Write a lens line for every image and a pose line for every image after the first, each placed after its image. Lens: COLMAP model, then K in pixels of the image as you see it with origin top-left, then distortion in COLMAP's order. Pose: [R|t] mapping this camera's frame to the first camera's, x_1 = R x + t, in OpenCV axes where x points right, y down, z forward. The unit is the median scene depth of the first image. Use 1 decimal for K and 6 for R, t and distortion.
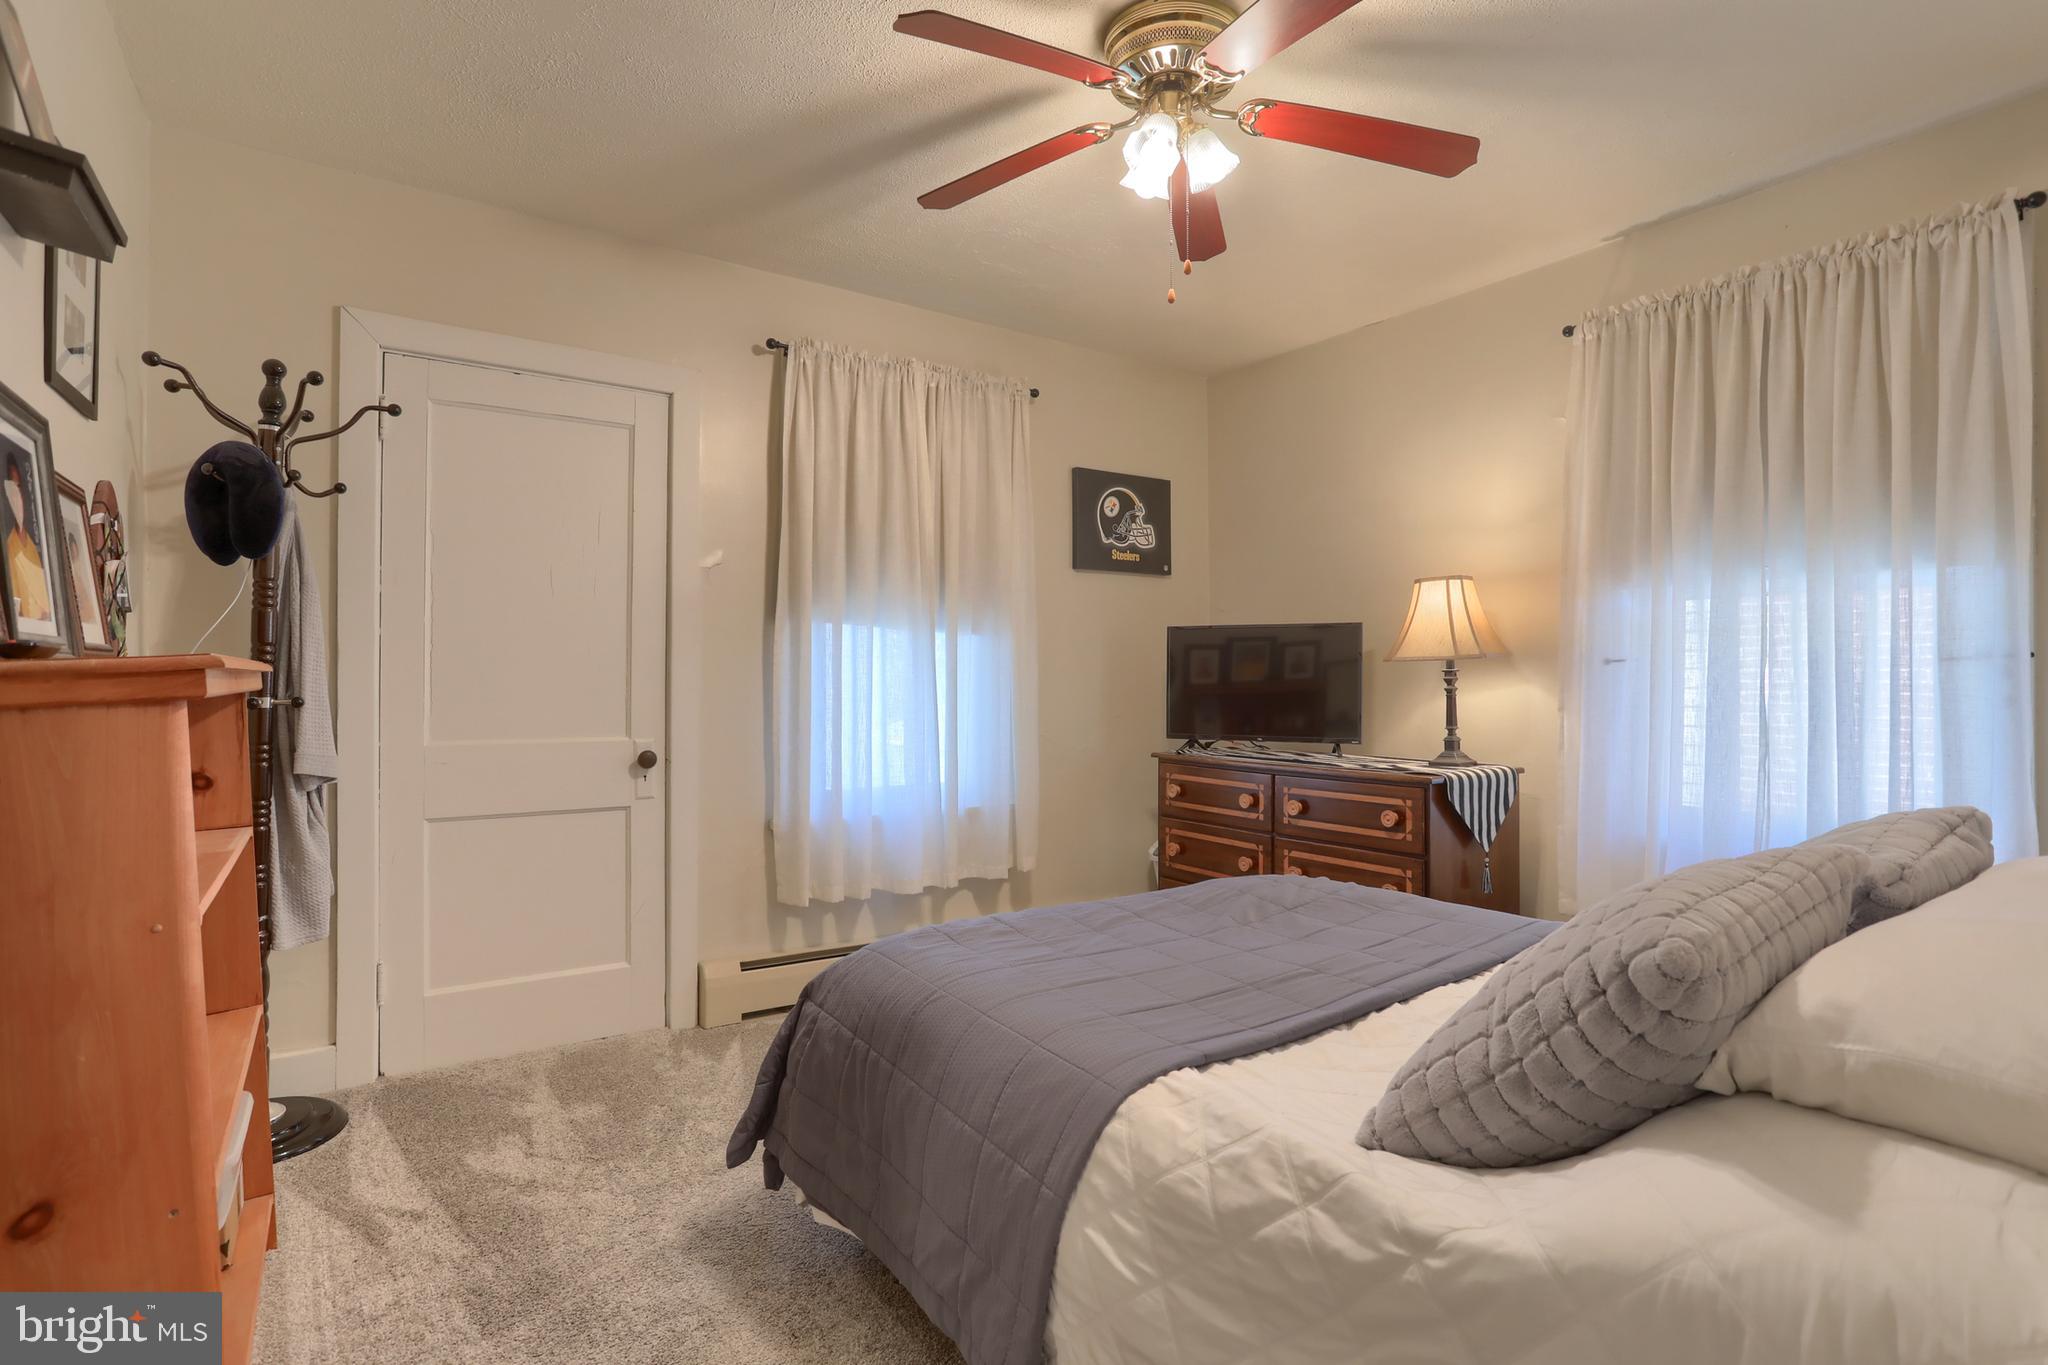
lens RADIAL K [[1006.4, 0, 1035.7], [0, 1006.4, 682.4], [0, 0, 1]] dist [-0.027390, 0.001445]
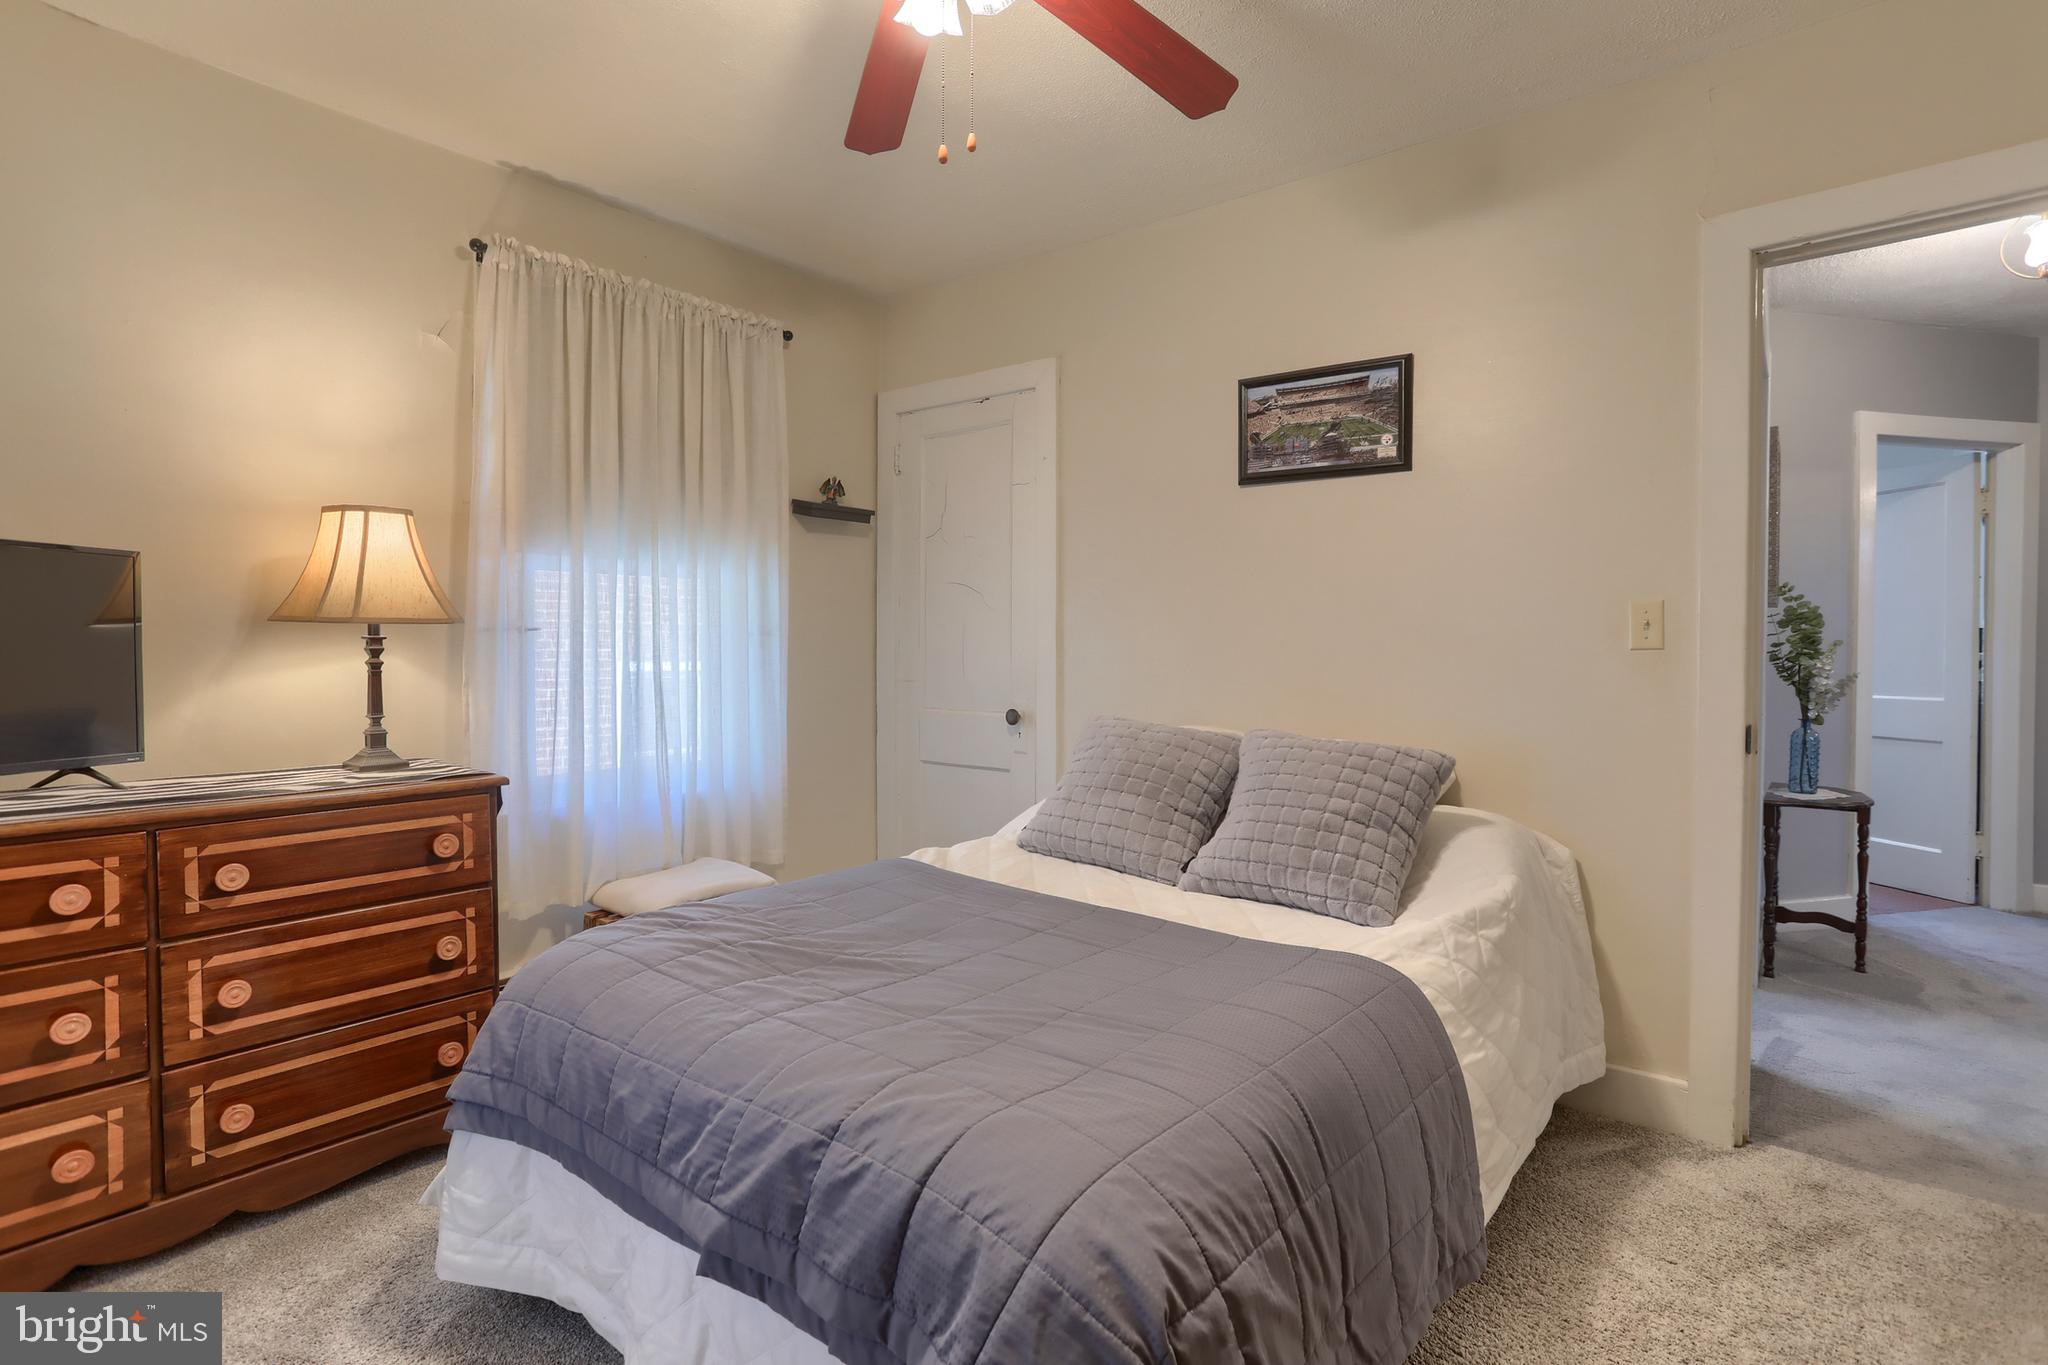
lens RADIAL K [[1006.4, 0, 1022.2], [0, 1006.4, 670.1], [0, 0, 1]] dist [-0.027390, 0.001445]
pose [[-0.280266, -0.018957, 0.959735, -0.553742], [0.002585, 0.999786, 0.020503, -0.002427], [-0.959919, 0.008227, -0.280157, 1.022333]]
